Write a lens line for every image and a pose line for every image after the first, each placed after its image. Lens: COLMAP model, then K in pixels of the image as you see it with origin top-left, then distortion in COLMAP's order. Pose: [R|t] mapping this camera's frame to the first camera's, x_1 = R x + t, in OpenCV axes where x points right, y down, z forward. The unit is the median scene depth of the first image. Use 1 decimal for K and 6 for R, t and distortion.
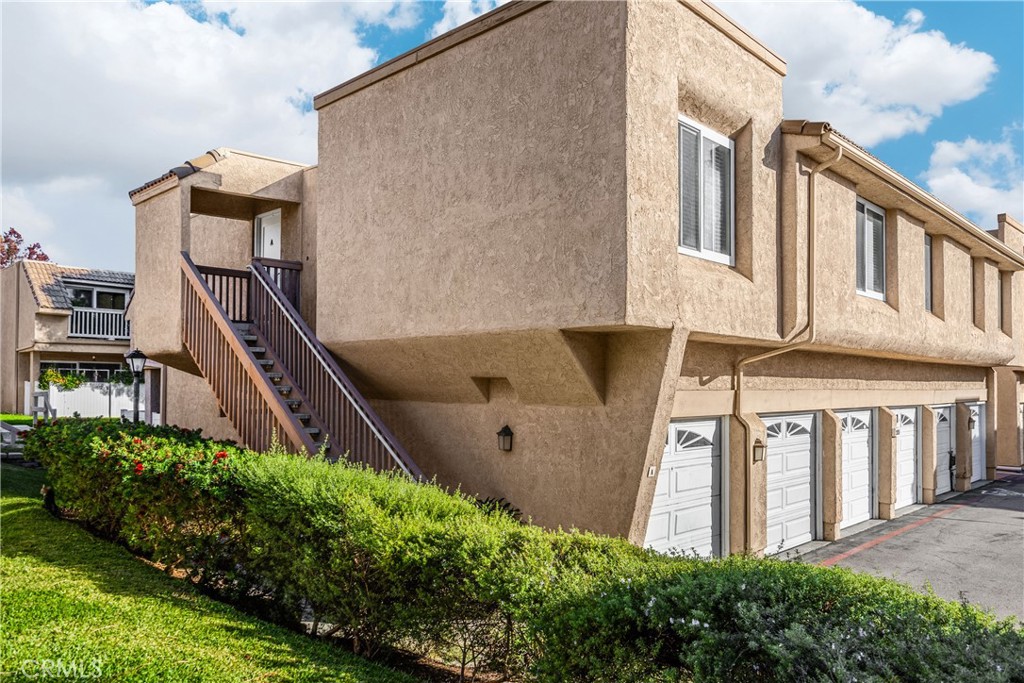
lens RADIAL K [[725.3, 0, 508.2], [0, 725.3, 366.4], [0, 0, 1]] dist [0.002842, 0.003470]
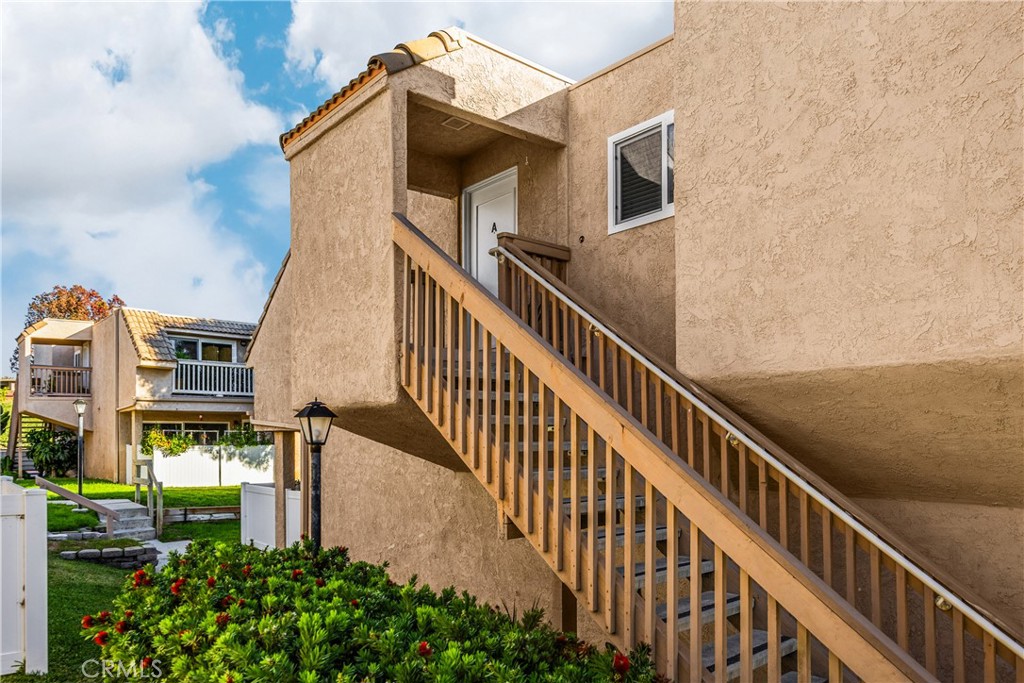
lens RADIAL K [[679.5, 0, 516.9], [0, 679.5, 420.8], [0, 0, 1]] dist [-0.006000, 0.001796]
pose [[0.997515, -0.015192, -0.068793, -0.150958], [0.015343, 0.999881, 0.001672, -0.003253], [0.068759, -0.002723, 0.997630, 0.235601]]
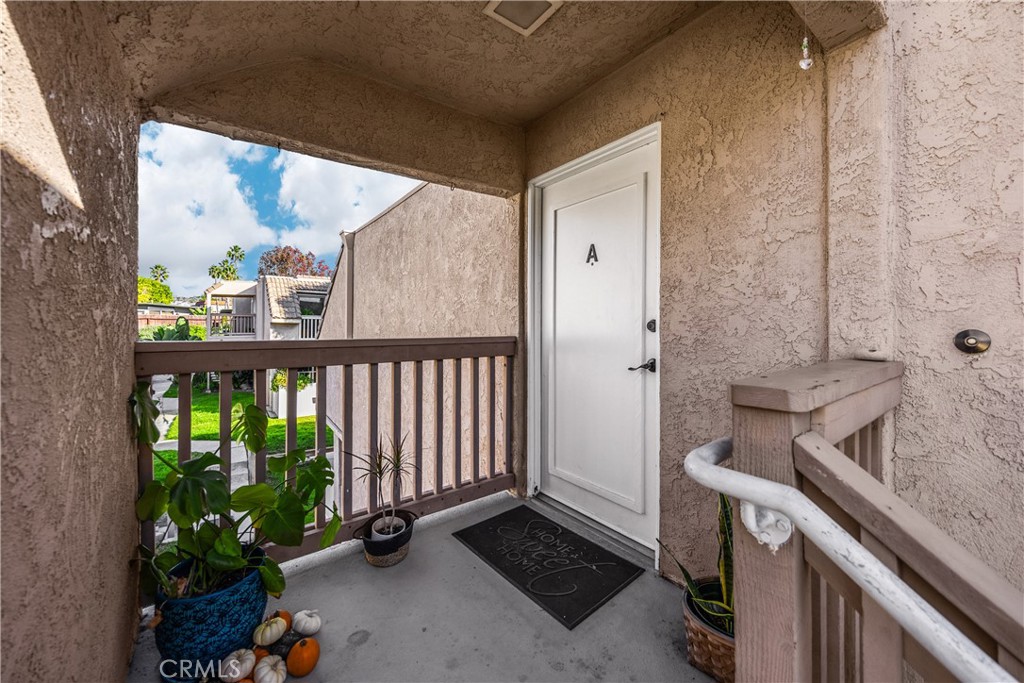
lens RADIAL K [[393.9, 0, 513.3], [0, 393.9, 324.8], [0, 0, 1]] dist [0.006390, -0.000215]
pose [[0.989270, -0.006030, -0.145976, -0.188074], [0.007992, 0.999885, 0.012861, -0.079882], [0.145882, -0.013890, 0.989204, 0.462379]]
